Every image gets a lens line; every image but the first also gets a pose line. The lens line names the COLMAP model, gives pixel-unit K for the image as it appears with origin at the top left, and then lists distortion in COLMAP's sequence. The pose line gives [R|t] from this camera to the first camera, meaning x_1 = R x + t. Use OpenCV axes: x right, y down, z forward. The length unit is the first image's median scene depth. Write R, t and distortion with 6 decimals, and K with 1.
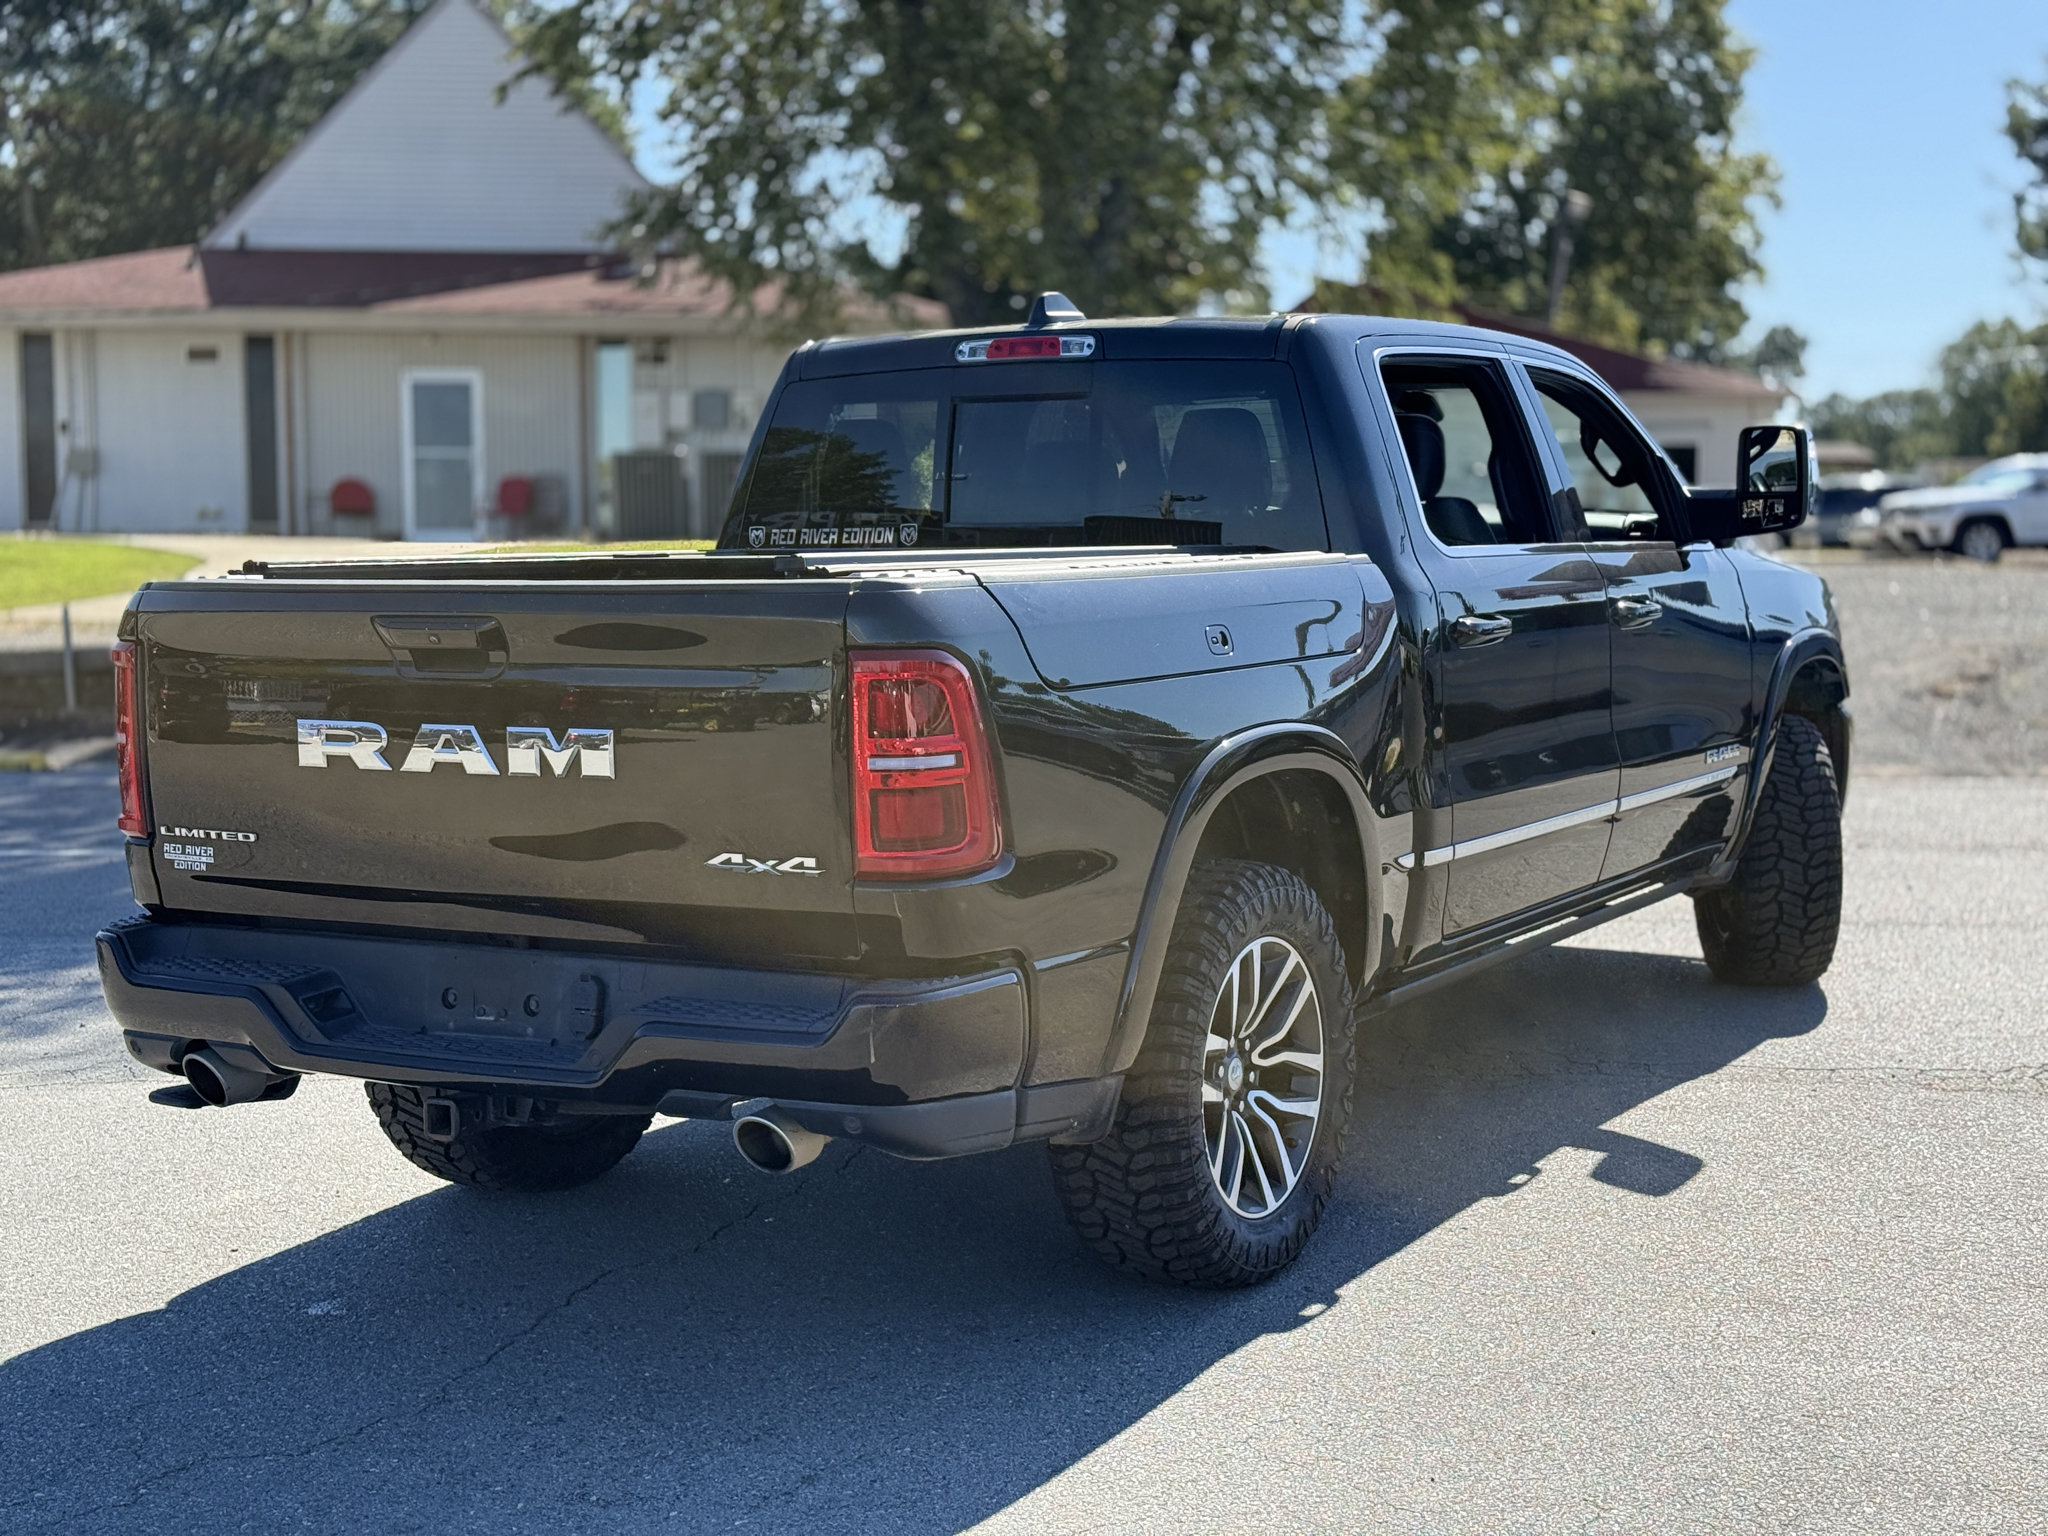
lens RADIAL K [[2780.7, 0, 1024.5], [0, 2780.7, 763.5], [0, 0, 1]] dist [0.105644, 0.000000]
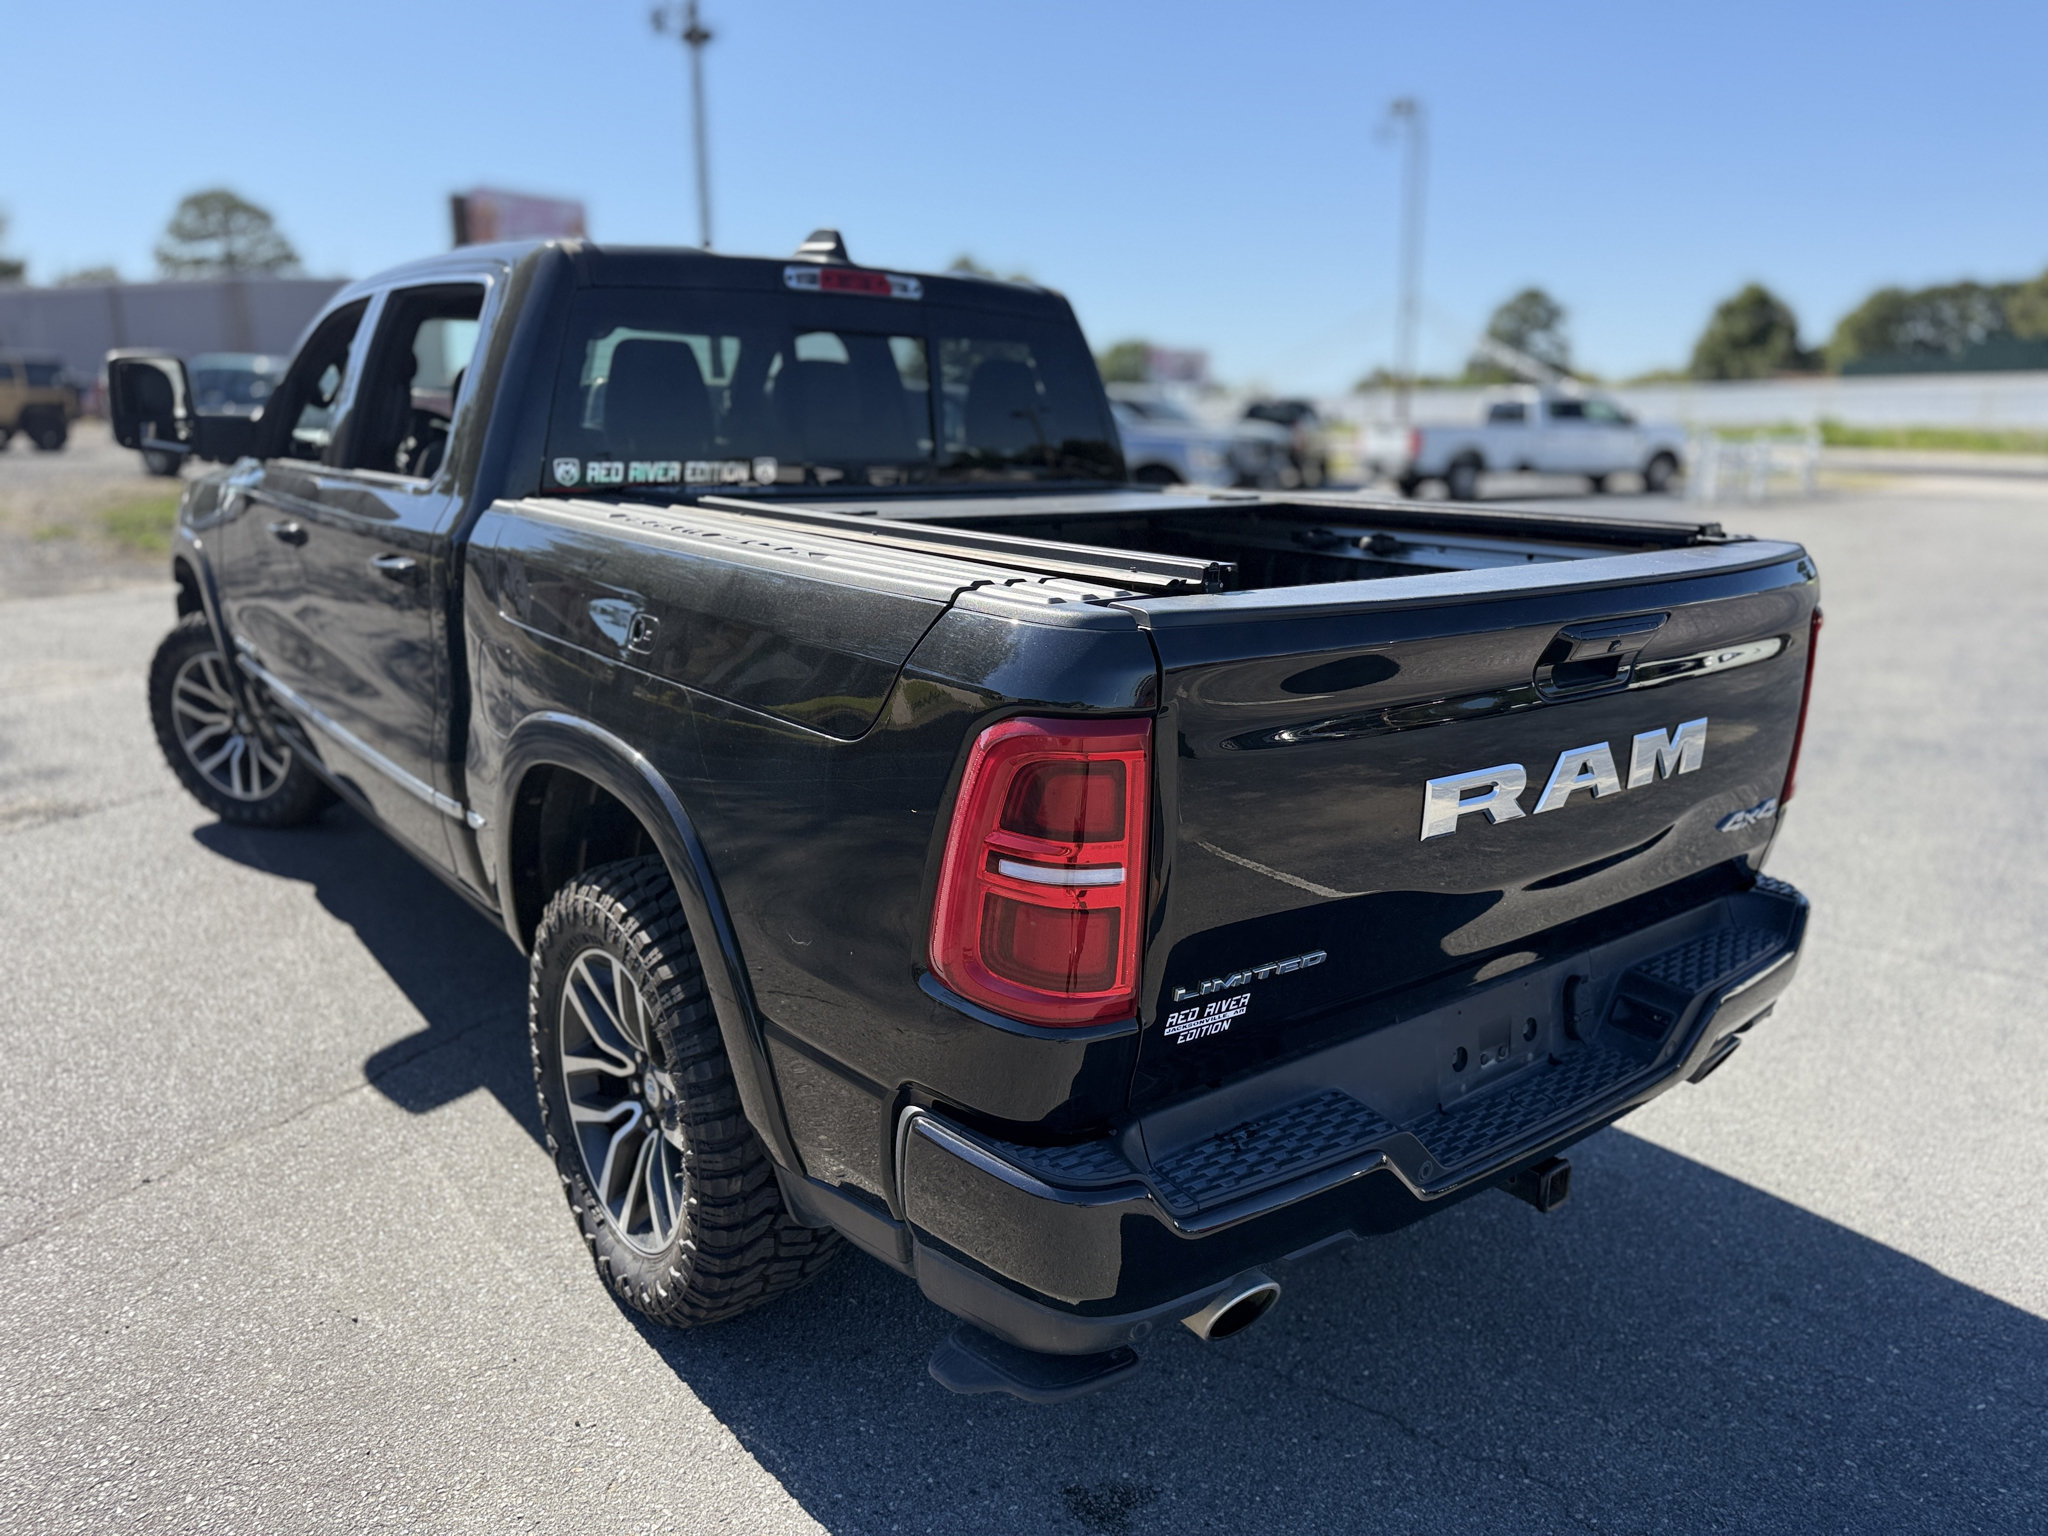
lens RADIAL K [[1444.0, 0, 1018.6], [0, 1444.0, 777.0], [0, 0, 1]] dist [0.026958, -0.036575]
pose [[0.369193, -0.205771, 0.906286, -0.650515], [0.054196, 0.978287, 0.200041, -0.098371], [-0.927771, -0.024737, 0.372329, 0.979006]]
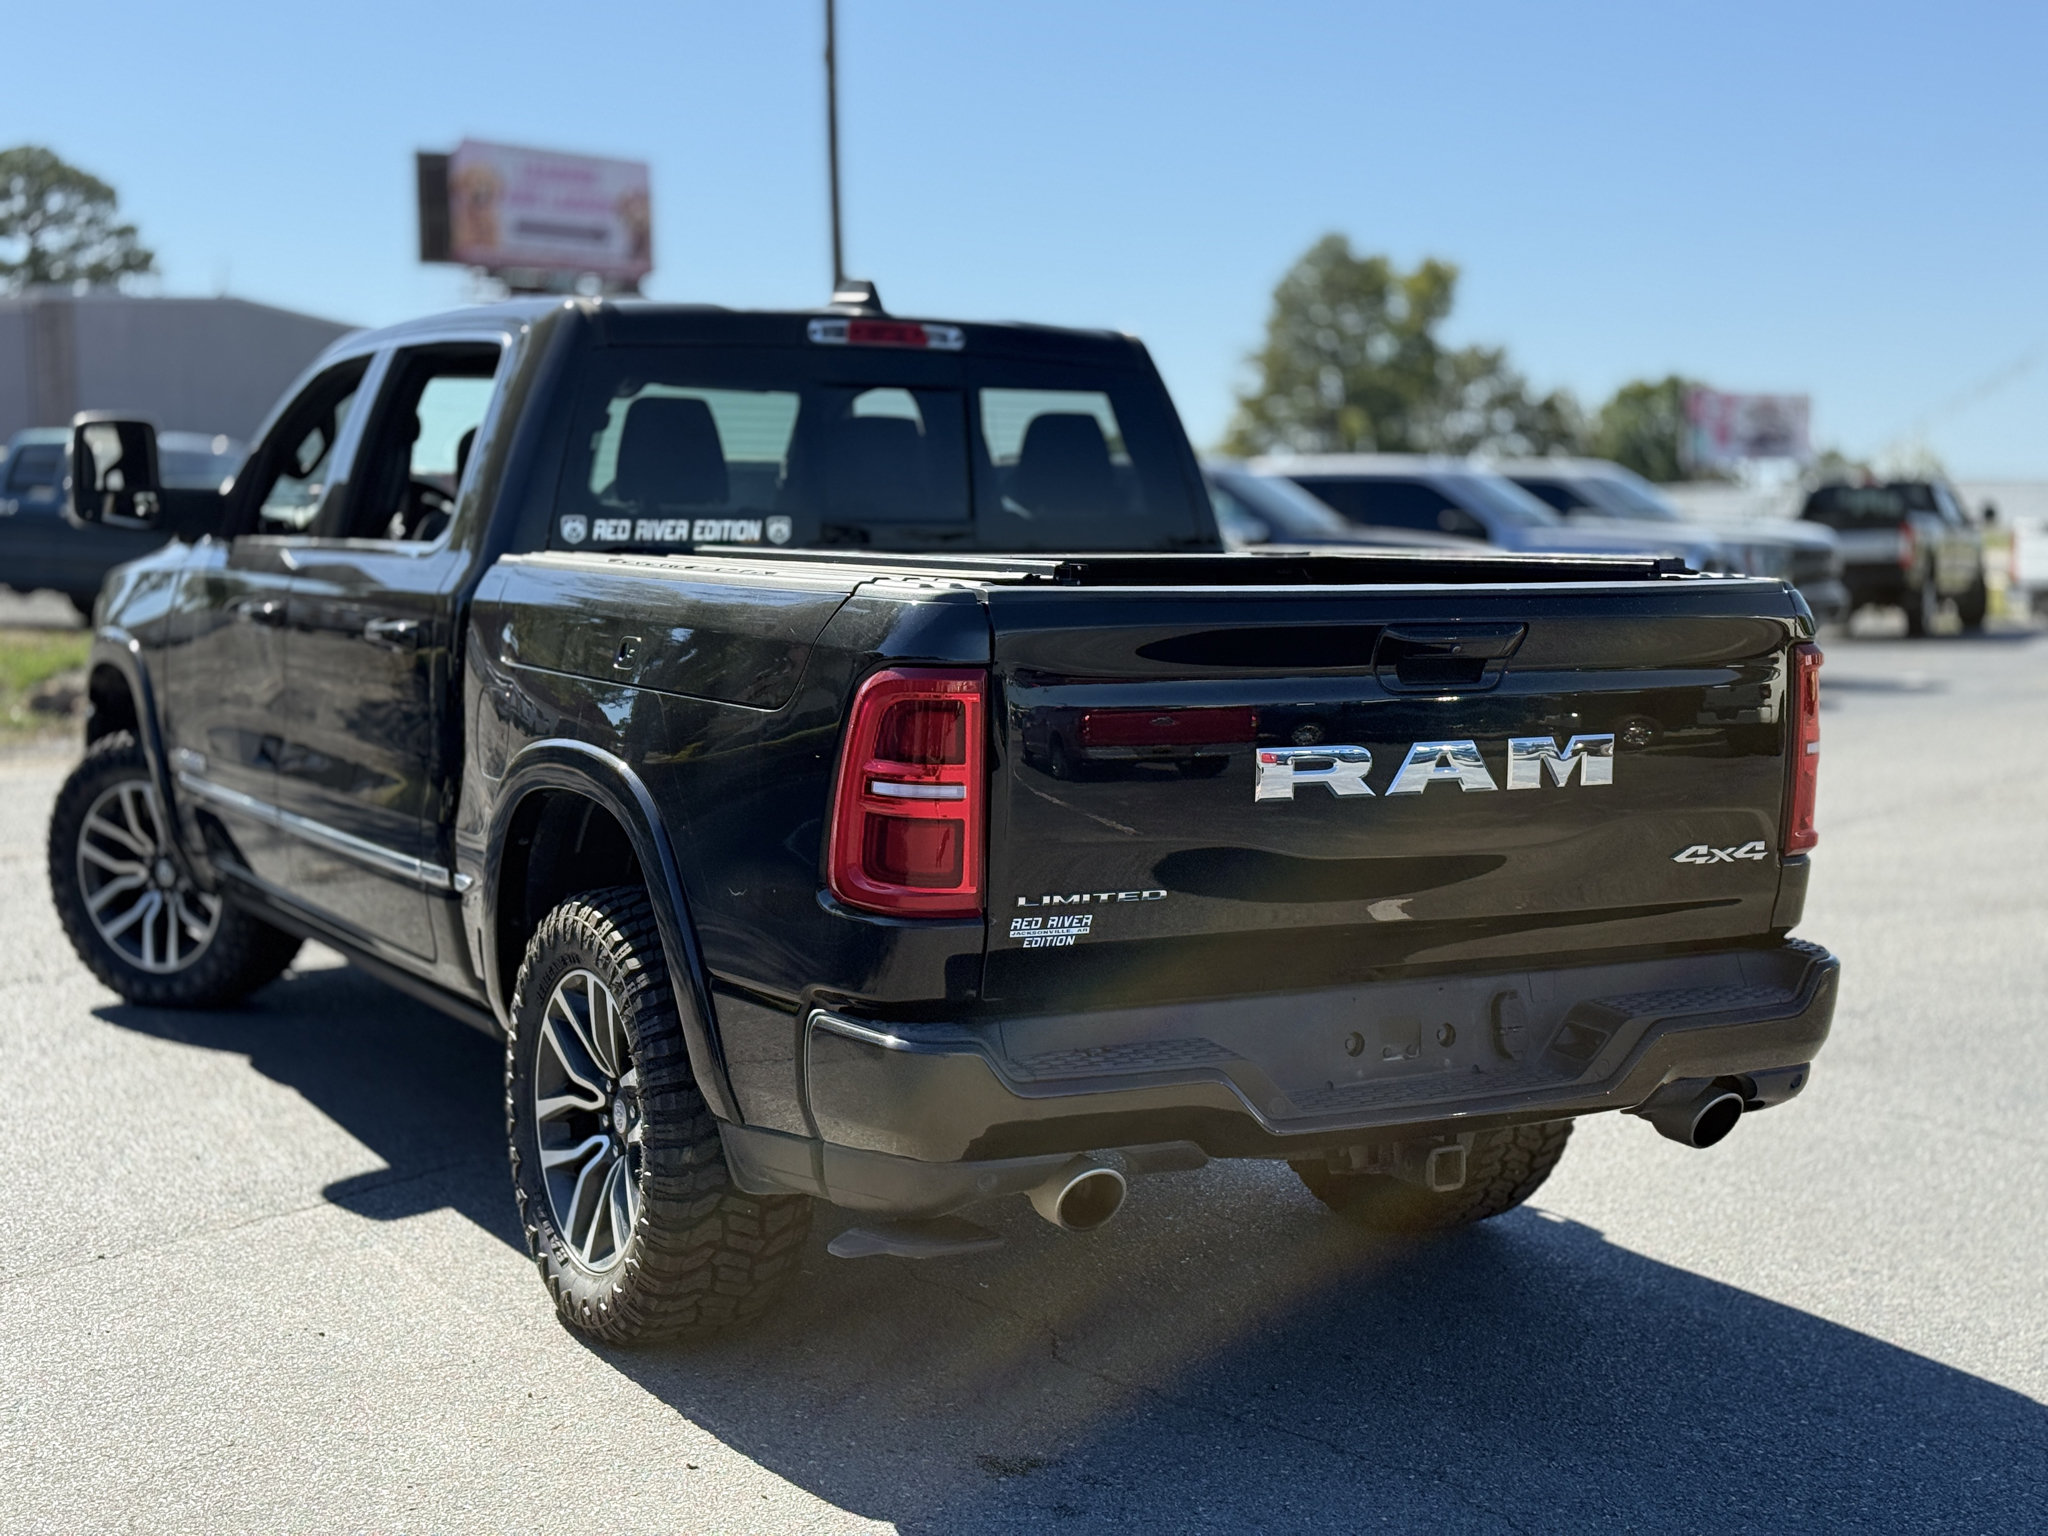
lens RADIAL K [[2780.7, 0, 1028.3], [0, 2780.7, 767.9], [0, 0, 1]] dist [0.105644, 0.000000]
pose [[0.497417, -0.058196, 0.865557, -1.053614], [0.054547, 0.997871, 0.035746, -0.044406], [-0.865795, 0.029433, 0.499532, 0.648489]]
